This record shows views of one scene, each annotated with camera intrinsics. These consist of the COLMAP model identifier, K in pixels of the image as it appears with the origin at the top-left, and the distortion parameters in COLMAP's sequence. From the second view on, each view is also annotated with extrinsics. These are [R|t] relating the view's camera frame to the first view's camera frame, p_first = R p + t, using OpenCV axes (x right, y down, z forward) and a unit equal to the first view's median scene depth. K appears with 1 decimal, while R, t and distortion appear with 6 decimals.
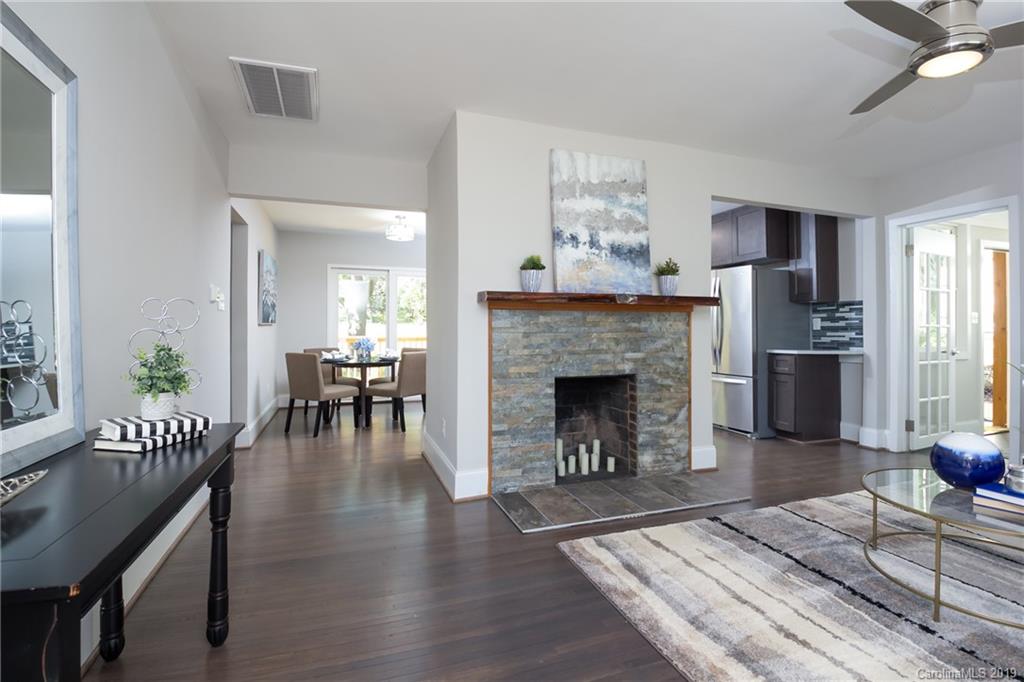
lens RADIAL K [[492.0, 0, 460.1], [0, 492.0, 322.5], [0, 0, 1]] dist [-0.009406, -0.013326]
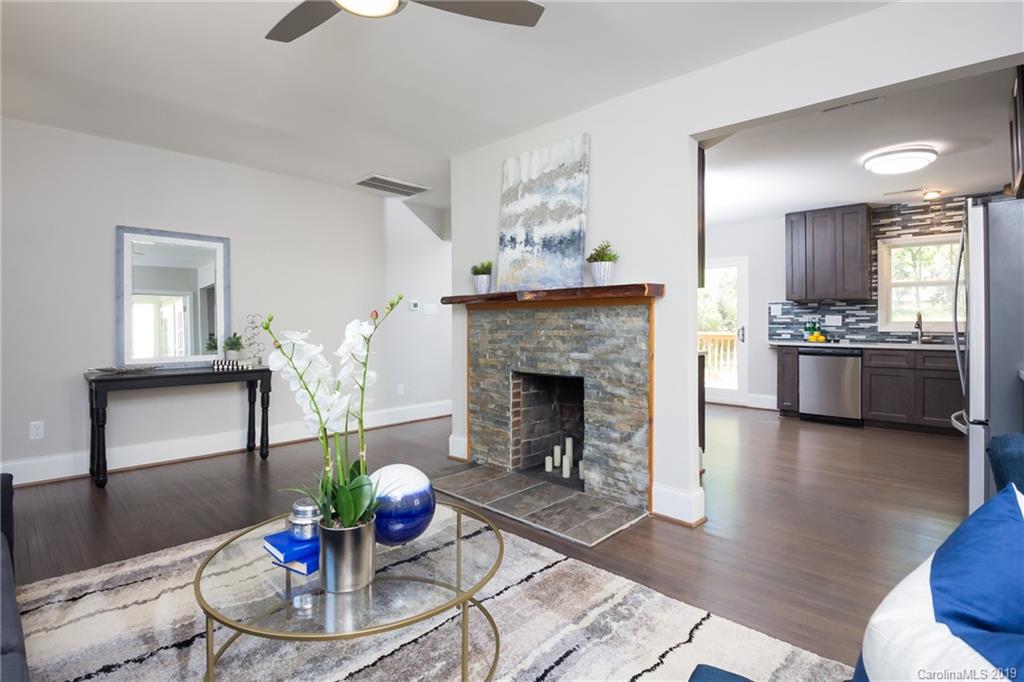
lens RADIAL K [[492.0, 0, 518.6], [0, 492.0, 324.4], [0, 0, 1]] dist [-0.009406, -0.013326]
pose [[0.467304, -0.000723, -0.884096, 1.106692], [0.014410, 0.999873, 0.006798, 0.002086], [0.883979, -0.015916, 0.467255, 0.491419]]
